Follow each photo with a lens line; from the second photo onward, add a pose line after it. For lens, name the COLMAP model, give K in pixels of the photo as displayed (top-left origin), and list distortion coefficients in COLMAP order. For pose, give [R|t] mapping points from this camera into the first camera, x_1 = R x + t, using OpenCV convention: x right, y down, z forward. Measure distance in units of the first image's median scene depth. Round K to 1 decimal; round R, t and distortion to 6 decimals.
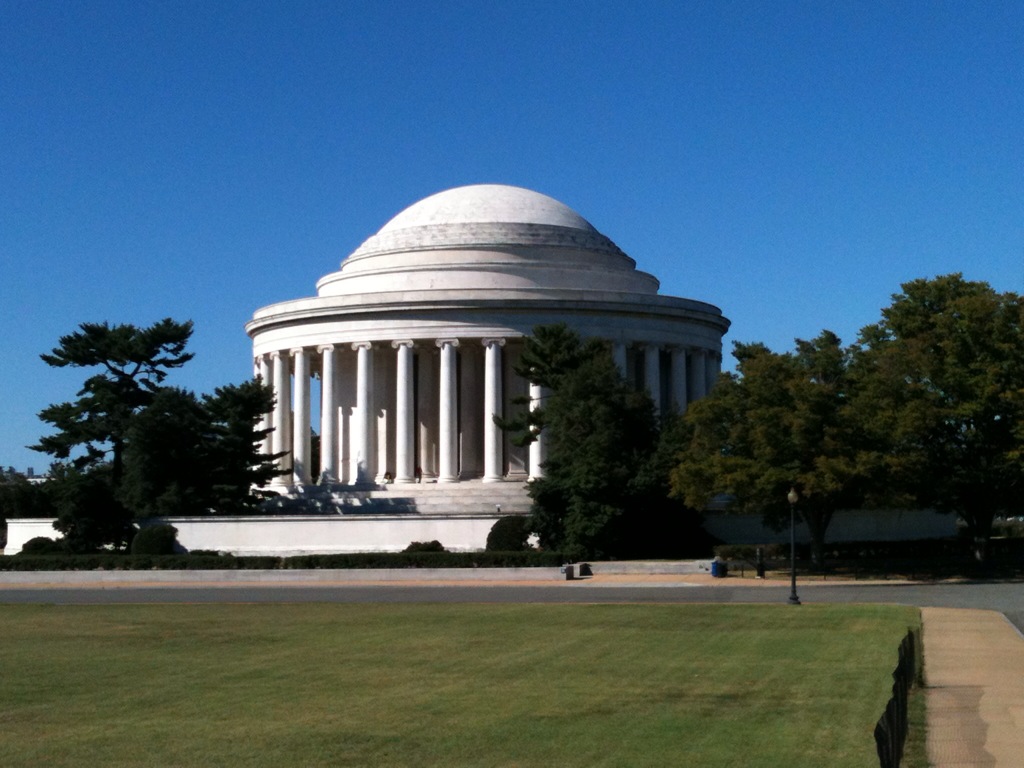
lens RADIAL K [[1667.3, 0, 512.0], [0, 1667.3, 384.0], [0, 0, 1]] dist [0.073843, 0.058494]
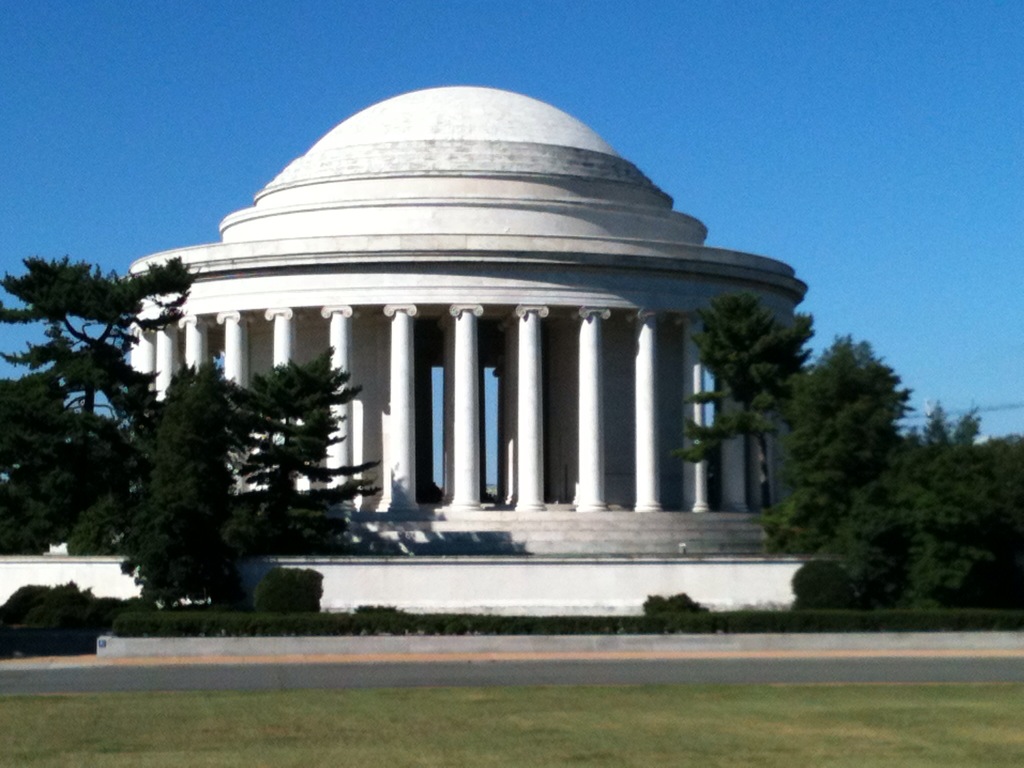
lens RADIAL K [[2339.2, 0, 534.9], [0, 2339.2, 385.5], [0, 0, 1]] dist [0.046853, -0.034231]
pose [[0.937457, 0.033520, 0.346482, -0.386885], [-0.035426, 0.999372, -0.000832, 0.007282], [-0.346292, -0.011494, 0.938056, 0.076788]]
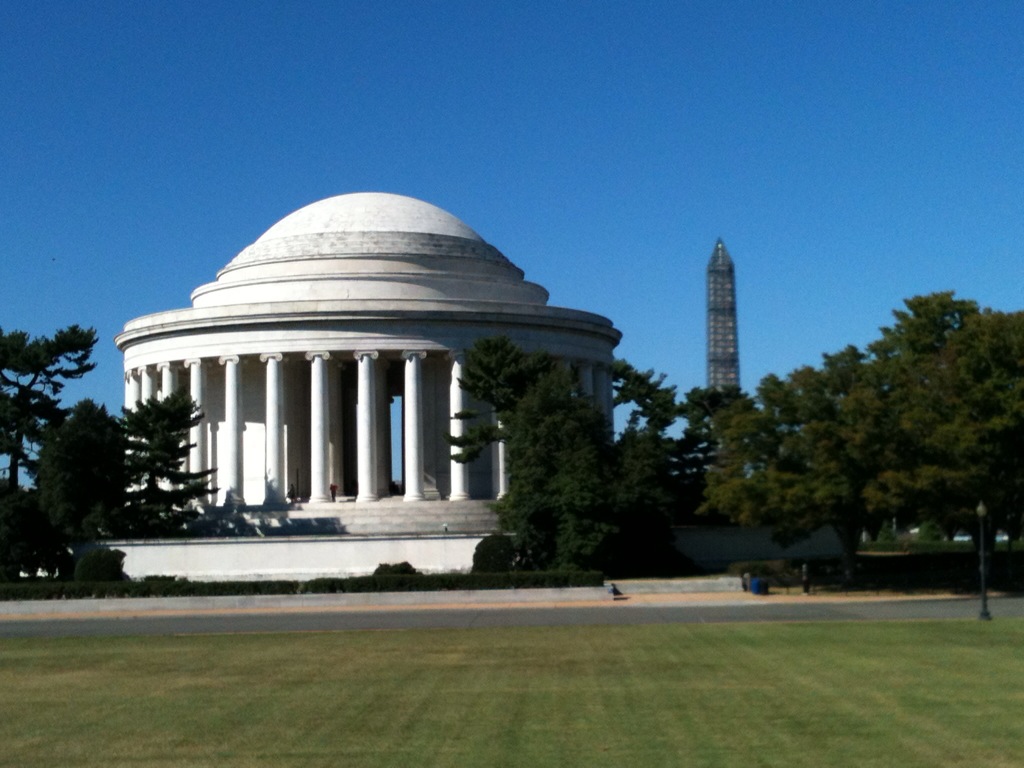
lens RADIAL K [[1667.3, 0, 512.0], [0, 1667.3, 384.0], [0, 0, 1]] dist [0.073843, 0.058494]
pose [[0.979322, 0.007992, 0.202150, -0.153788], [-0.005471, 0.999900, -0.013027, 0.003919], [-0.202234, 0.011651, 0.979268, 0.047081]]
